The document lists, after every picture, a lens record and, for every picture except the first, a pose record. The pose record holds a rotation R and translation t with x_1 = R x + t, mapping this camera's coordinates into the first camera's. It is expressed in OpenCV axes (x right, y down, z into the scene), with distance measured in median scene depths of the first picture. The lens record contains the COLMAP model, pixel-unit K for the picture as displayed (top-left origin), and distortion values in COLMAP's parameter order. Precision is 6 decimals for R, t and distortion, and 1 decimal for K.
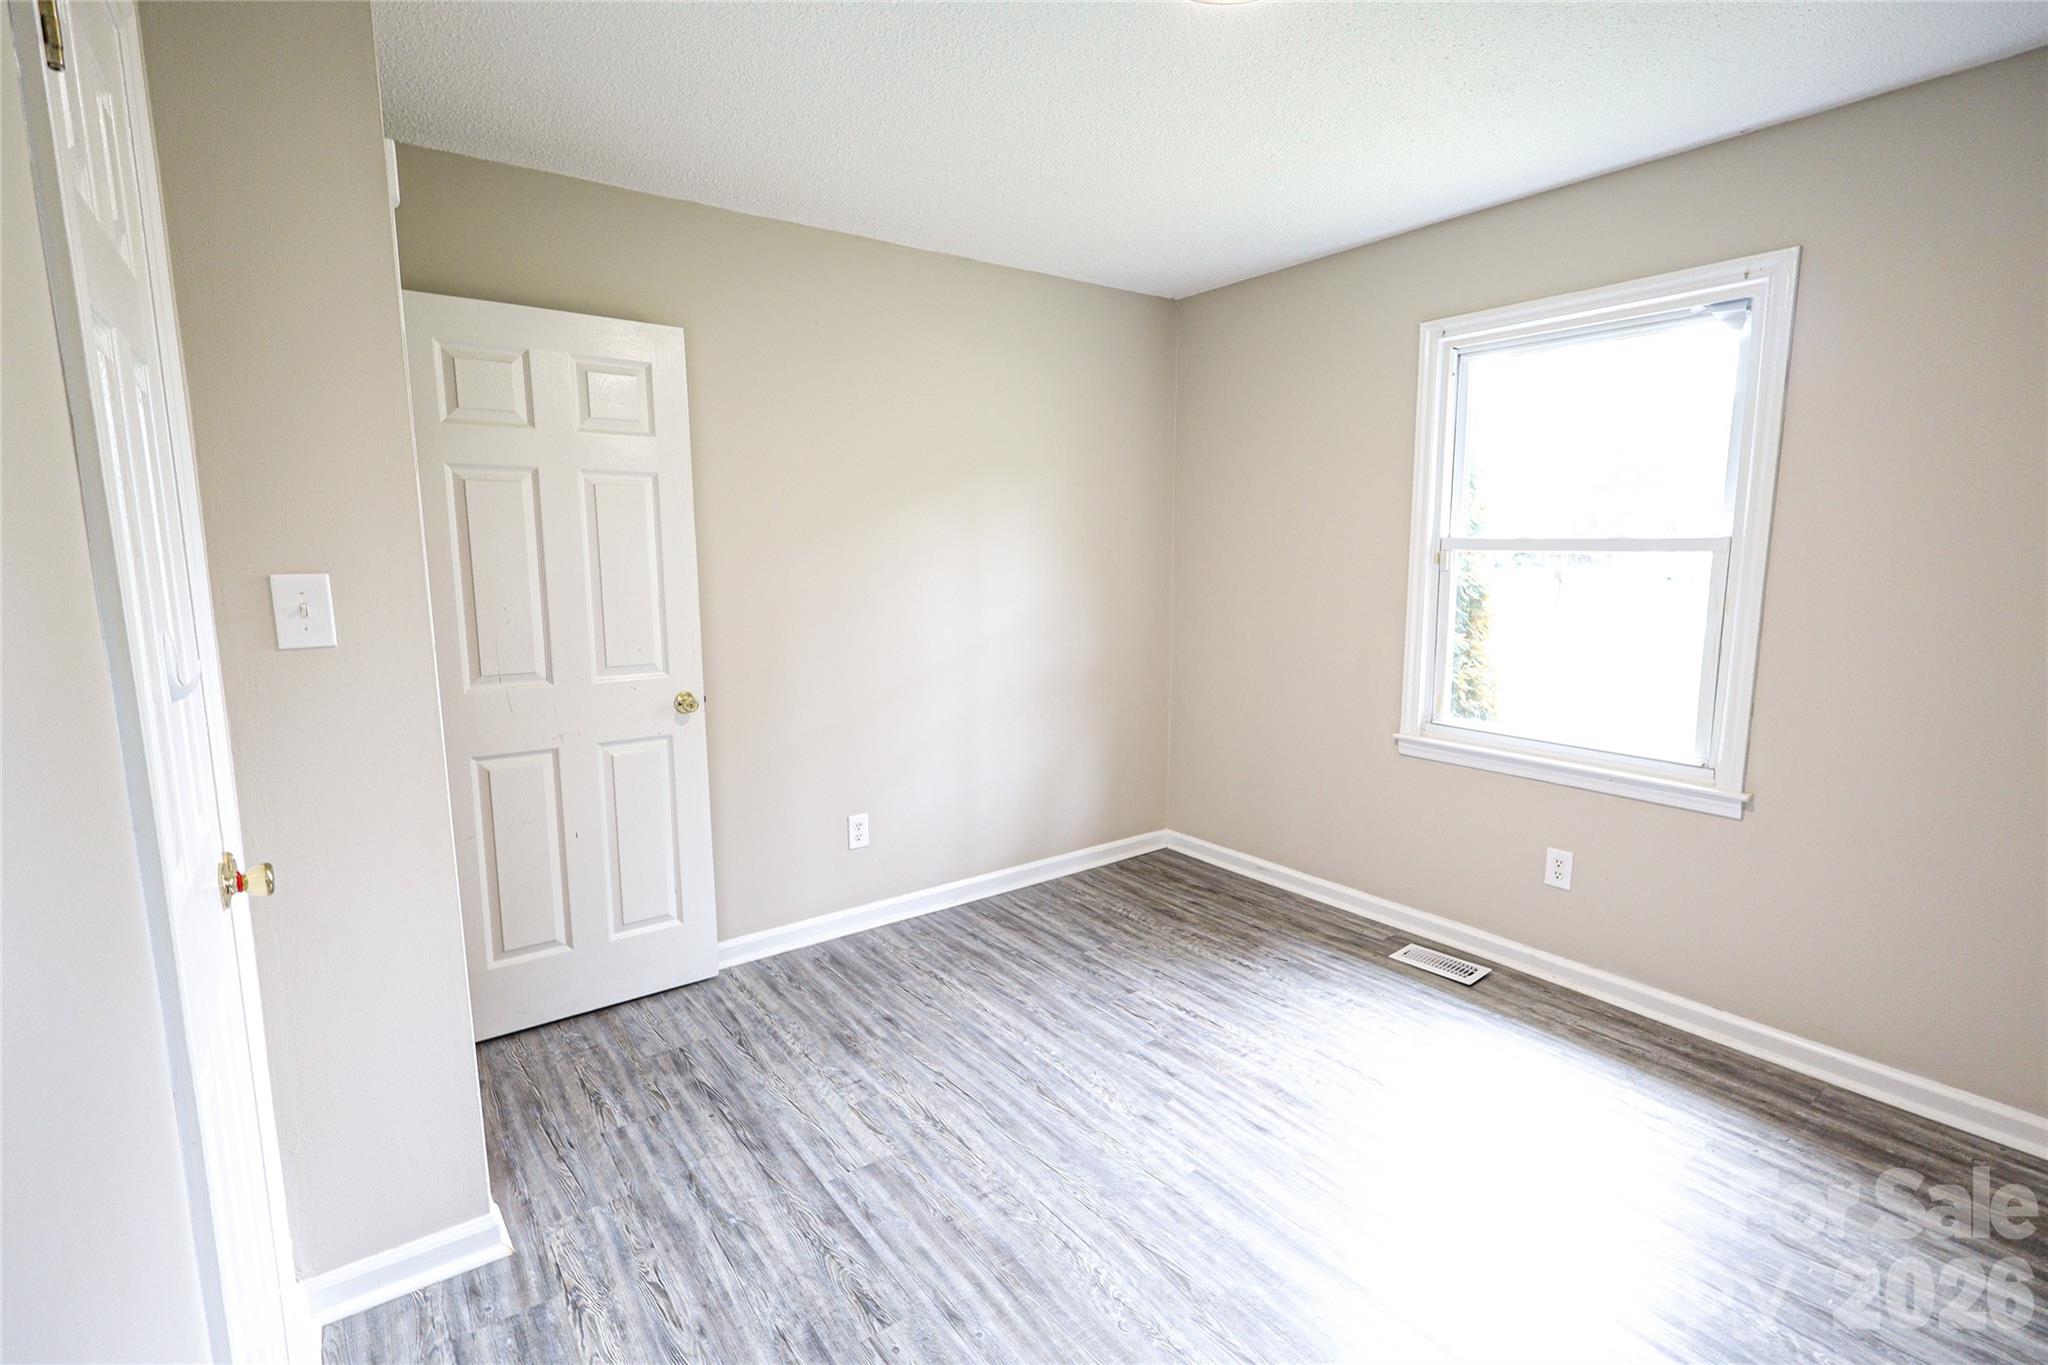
lens RADIAL K [[949.0, 0, 1026.7], [0, 949.0, 687.1], [0, 0, 1]] dist [0.001156, 0.000409]
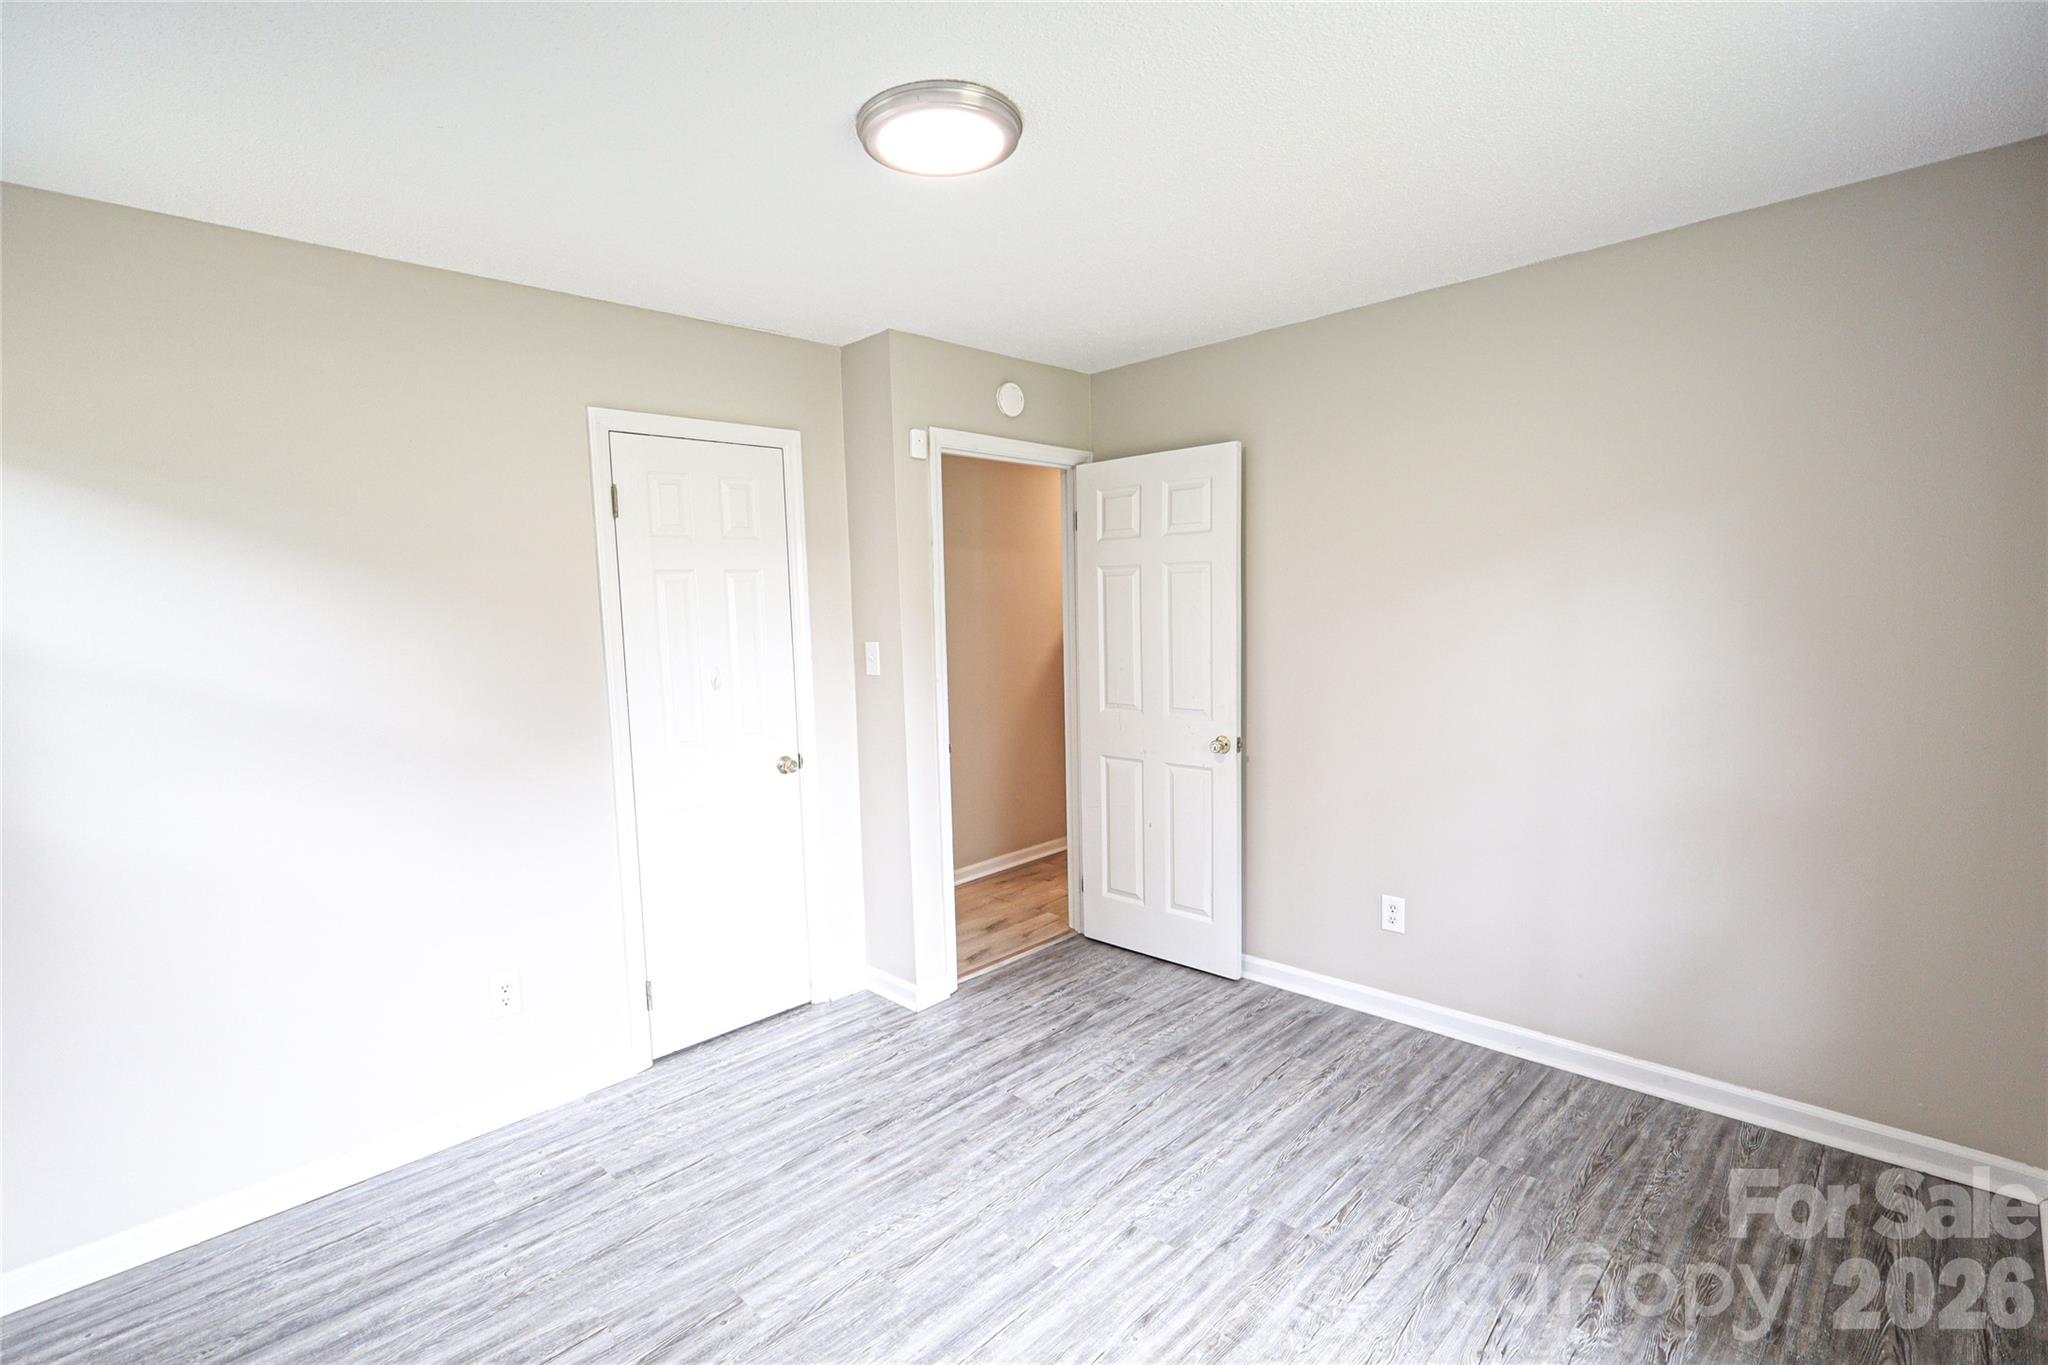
lens RADIAL K [[949.0, 0, 1027.0], [0, 949.0, 684.2], [0, 0, 1]] dist [0.001156, 0.000409]
pose [[0.160123, 0.085736, -0.983367, 0.827010], [-0.115267, 0.991029, 0.067635, -0.118518], [0.980344, 0.102519, 0.168569, 0.560687]]
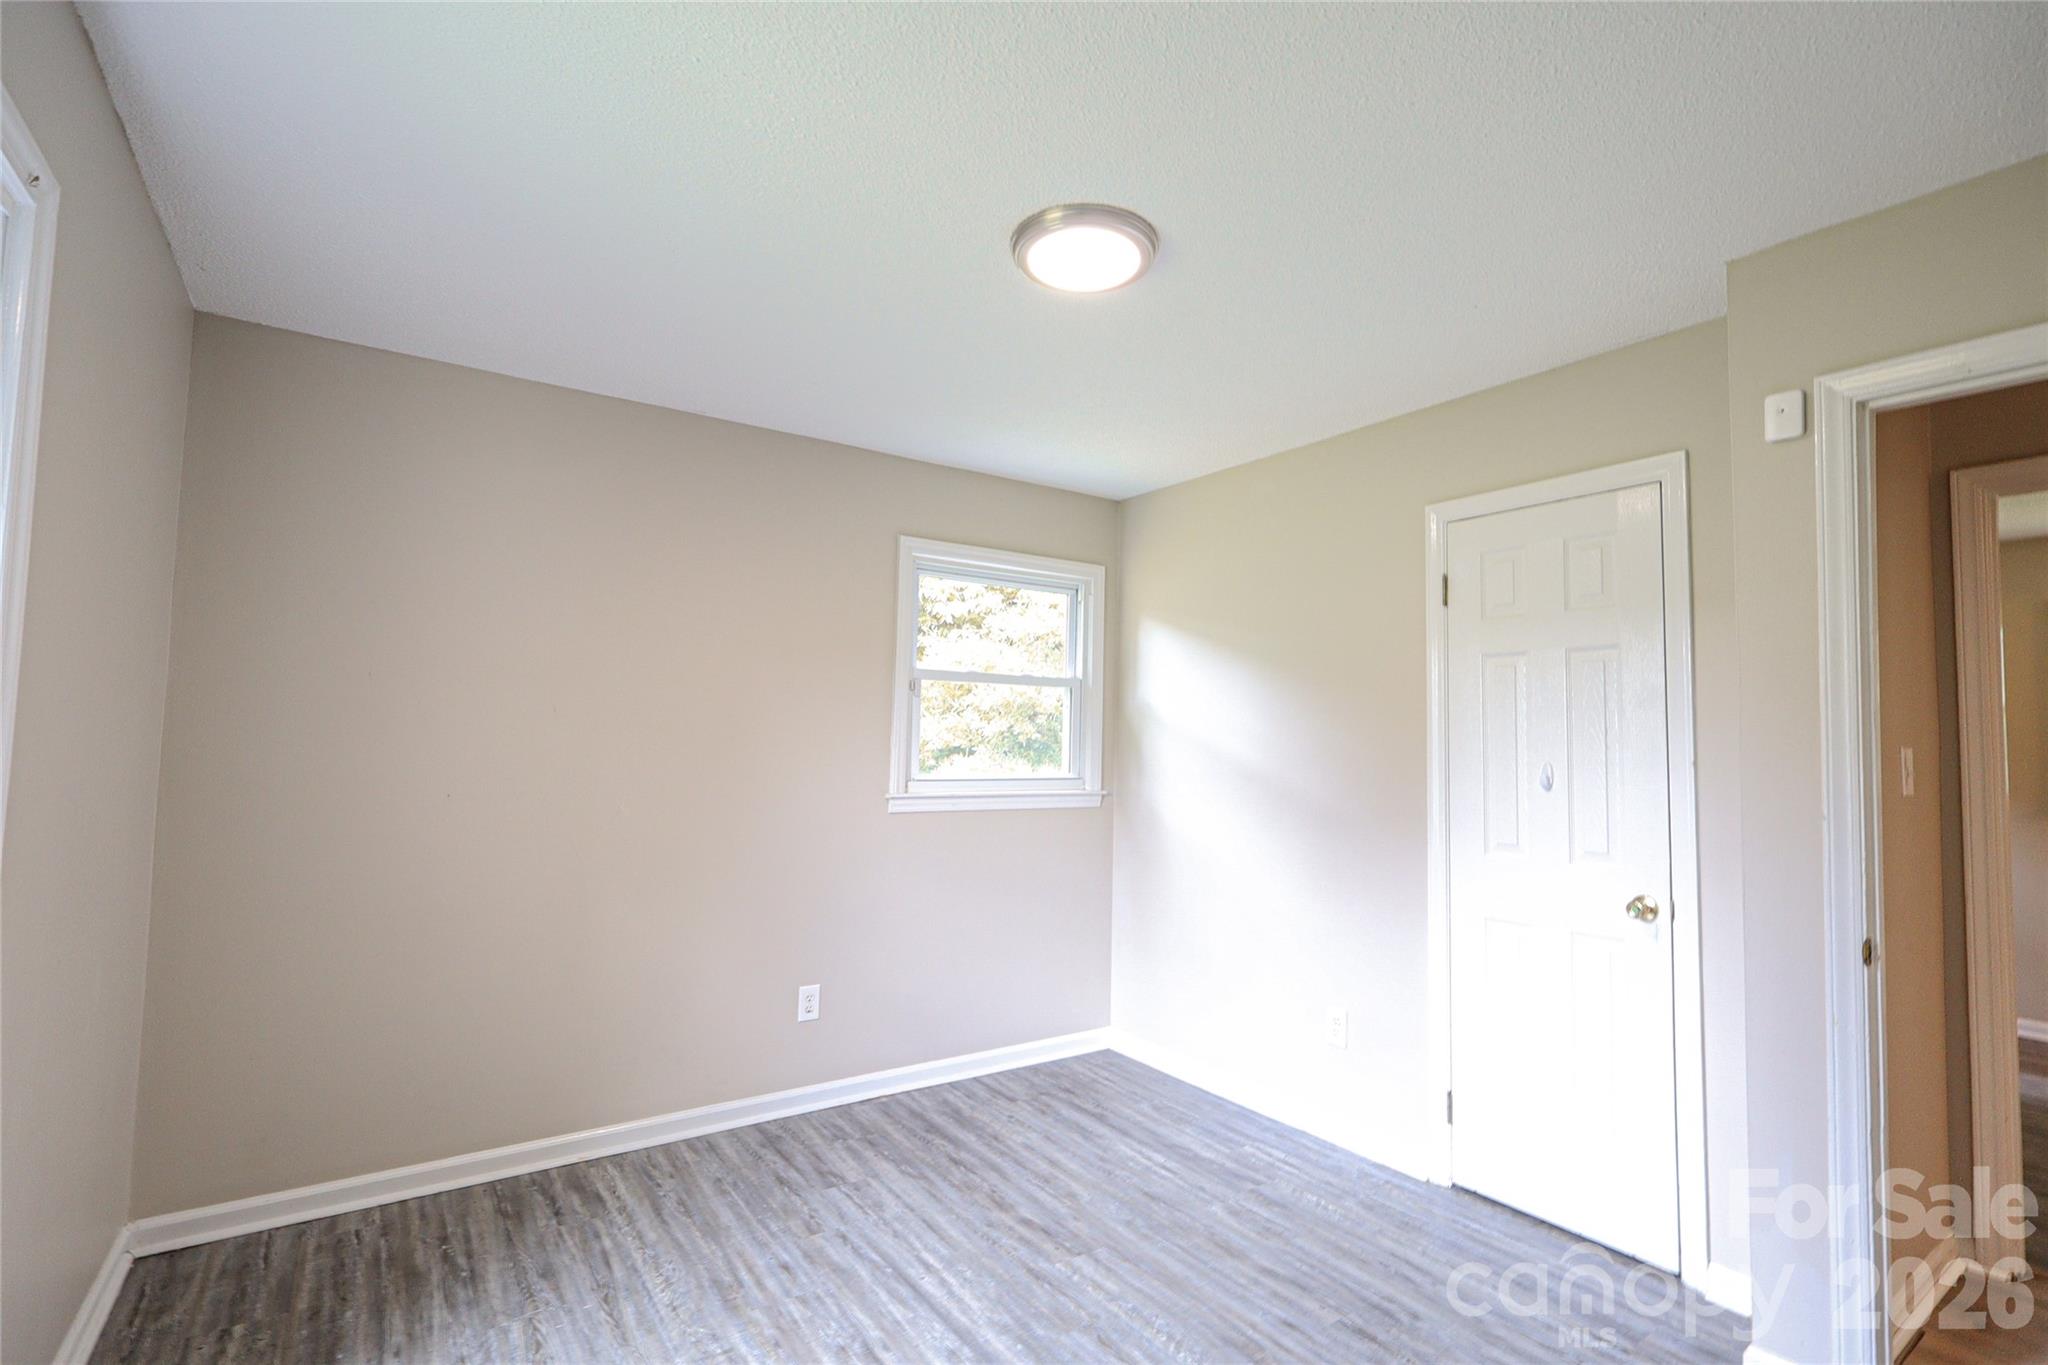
lens RADIAL K [[949.0, 0, 1025.0], [0, 949.0, 682.2], [0, 0, 1]] dist [0.001156, 0.000409]
pose [[-0.999653, -0.013778, 0.022459, 0.156480], [-0.011998, 0.996915, 0.077571, -0.169518], [-0.023459, 0.077274, -0.996734, 1.347361]]
